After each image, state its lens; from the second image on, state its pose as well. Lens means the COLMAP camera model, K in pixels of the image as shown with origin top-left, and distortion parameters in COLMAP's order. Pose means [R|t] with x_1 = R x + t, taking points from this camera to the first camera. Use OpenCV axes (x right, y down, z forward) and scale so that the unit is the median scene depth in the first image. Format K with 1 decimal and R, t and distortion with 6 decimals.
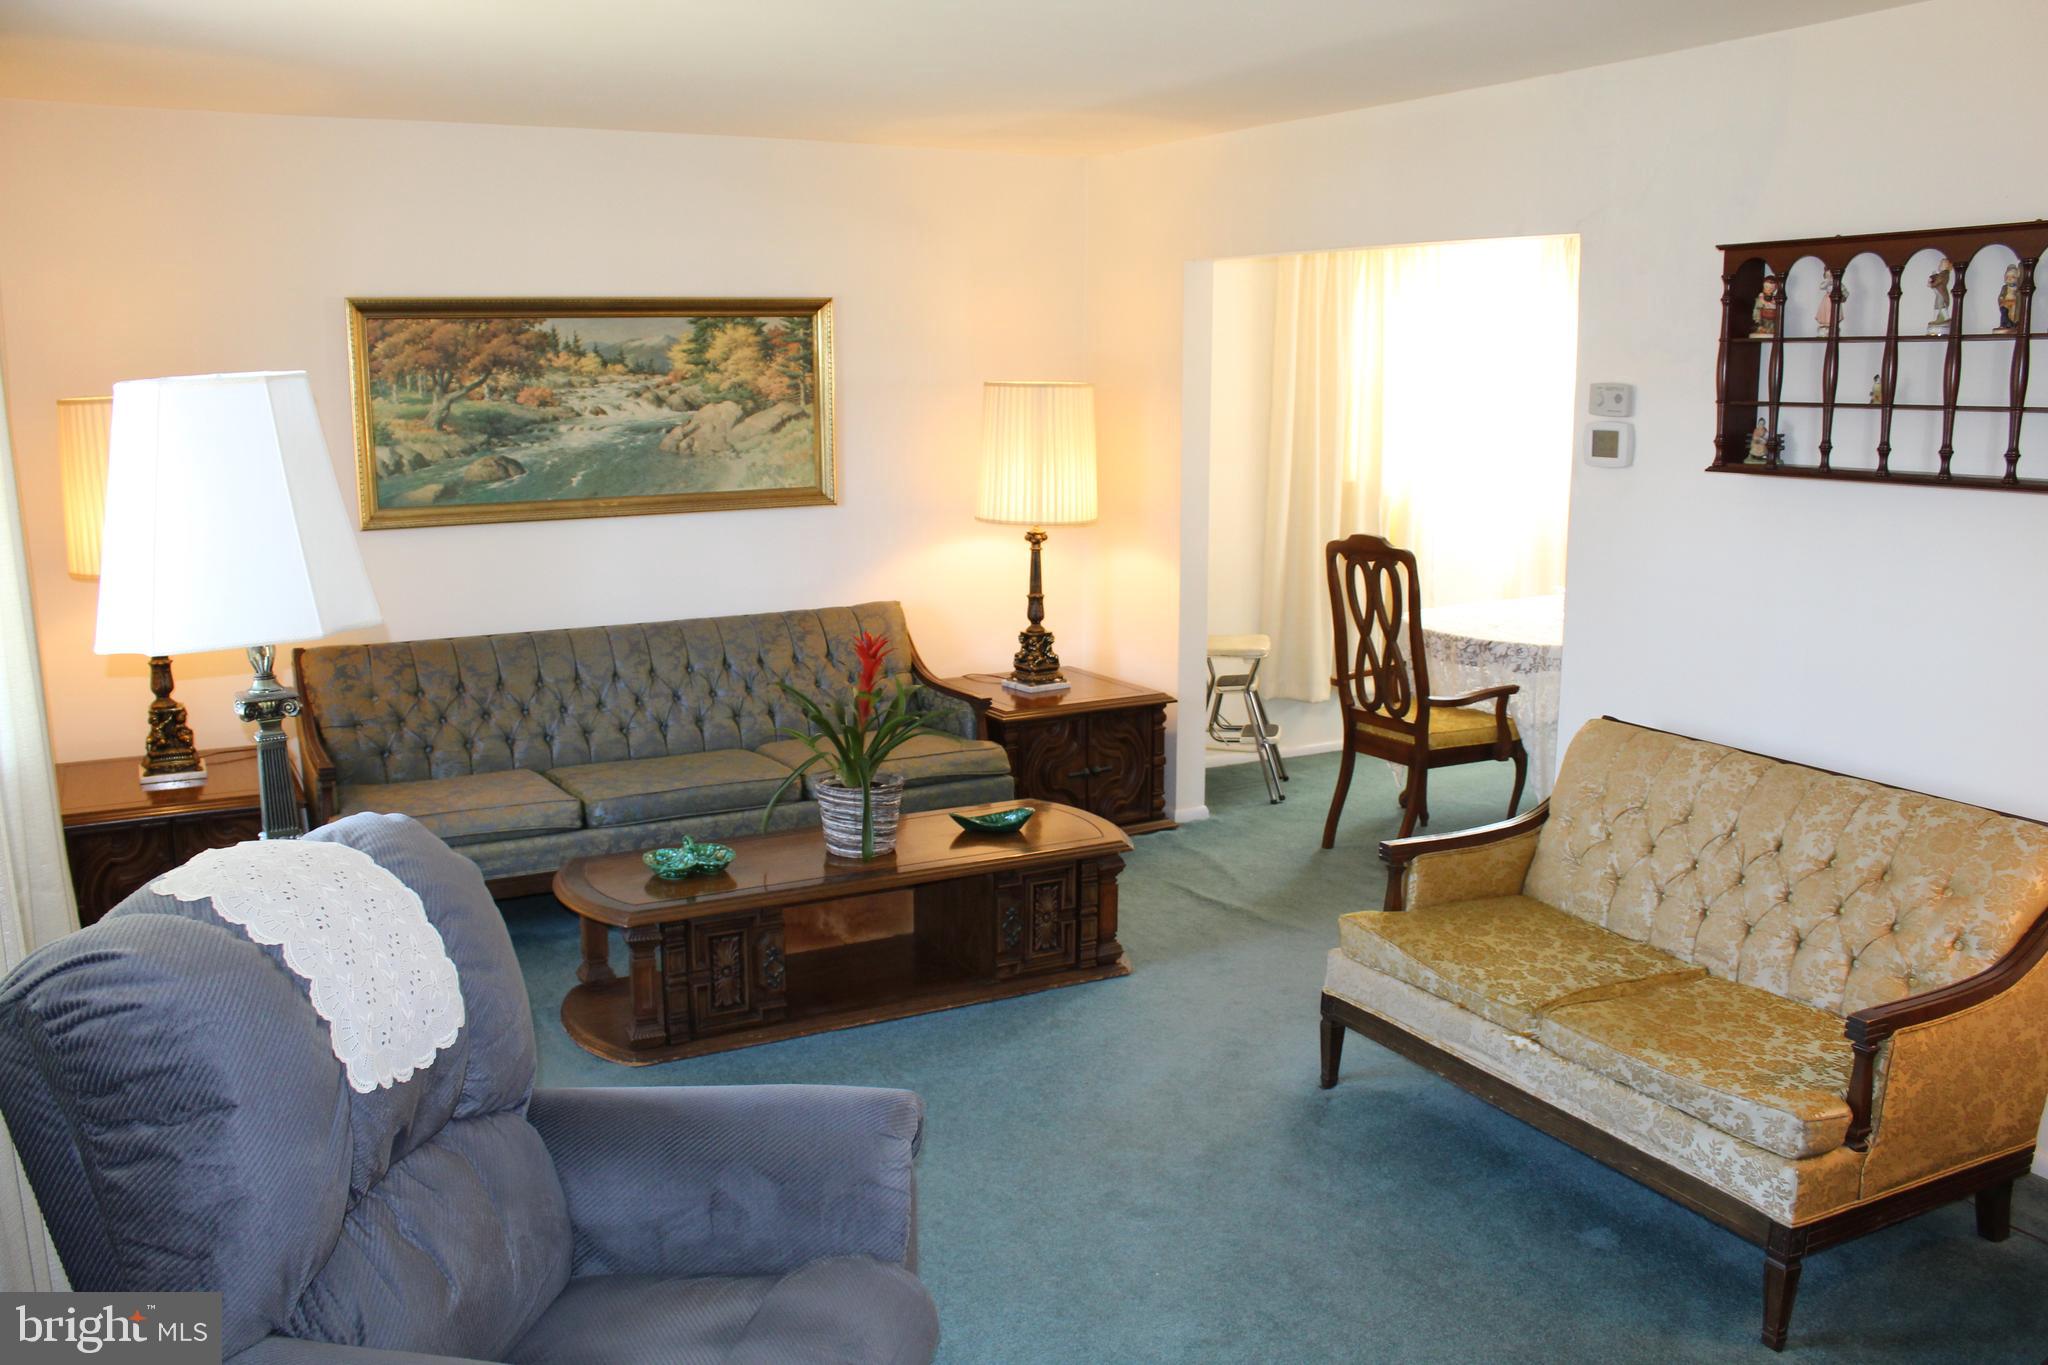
lens RADIAL K [[1681.5, 0, 1024.0], [0, 1681.5, 682.5], [0, 0, 1]] dist [-0.169578, 0.132168]
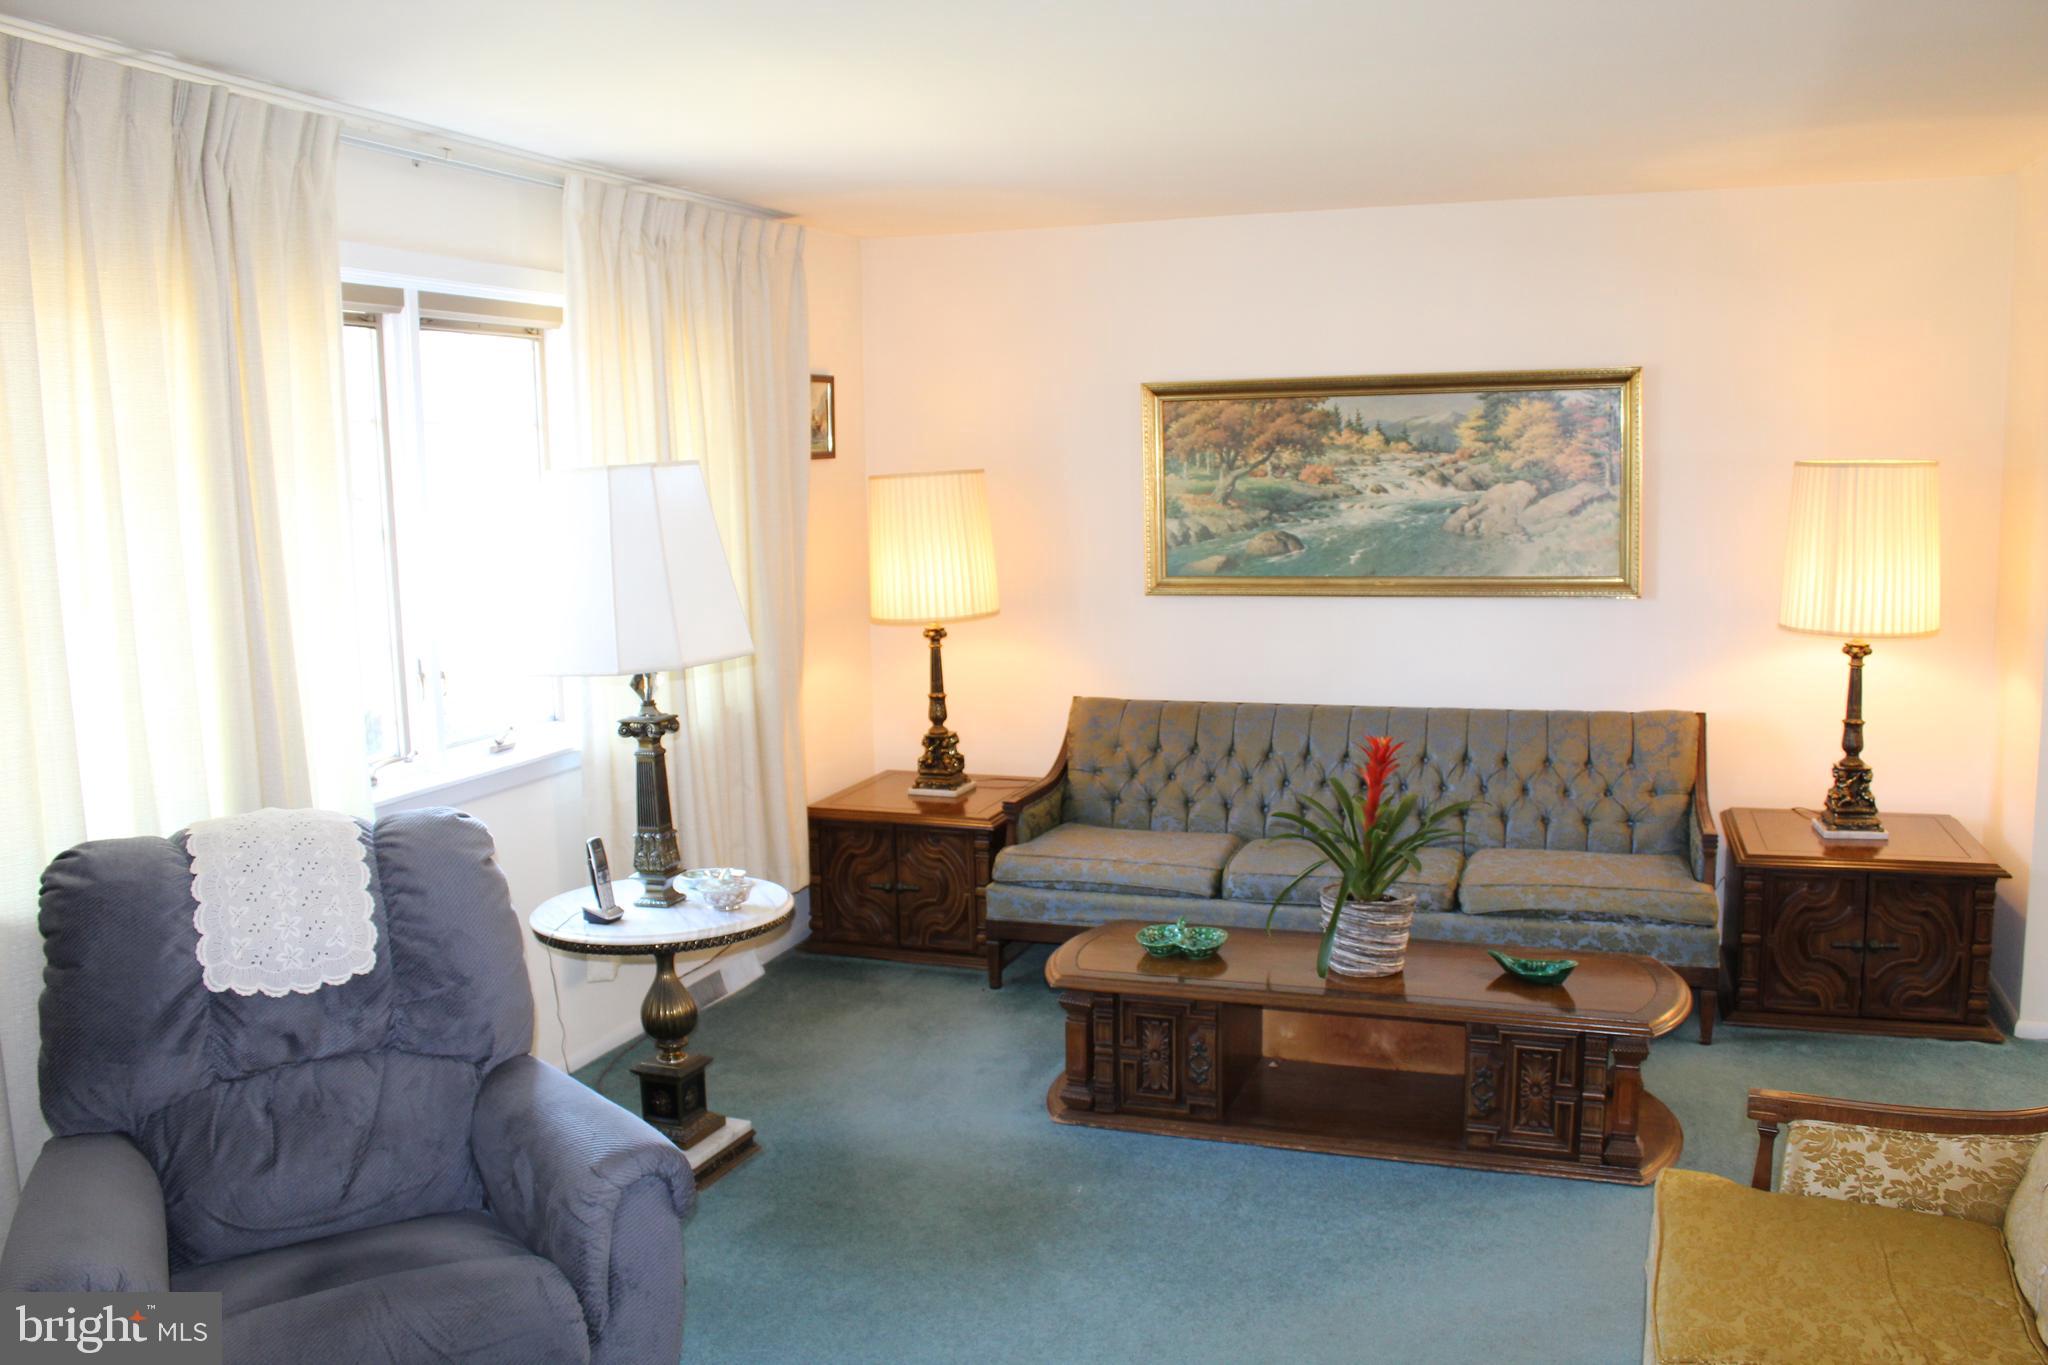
lens RADIAL K [[1681.5, 0, 1024.0], [0, 1681.5, 682.5], [0, 0, 1]] dist [-0.169578, 0.132168]
pose [[0.661485, 0.084644, -0.745166, 0.357250], [-0.114997, 0.993308, 0.010748, -0.035606], [0.741089, 0.078582, 0.666792, 0.188987]]
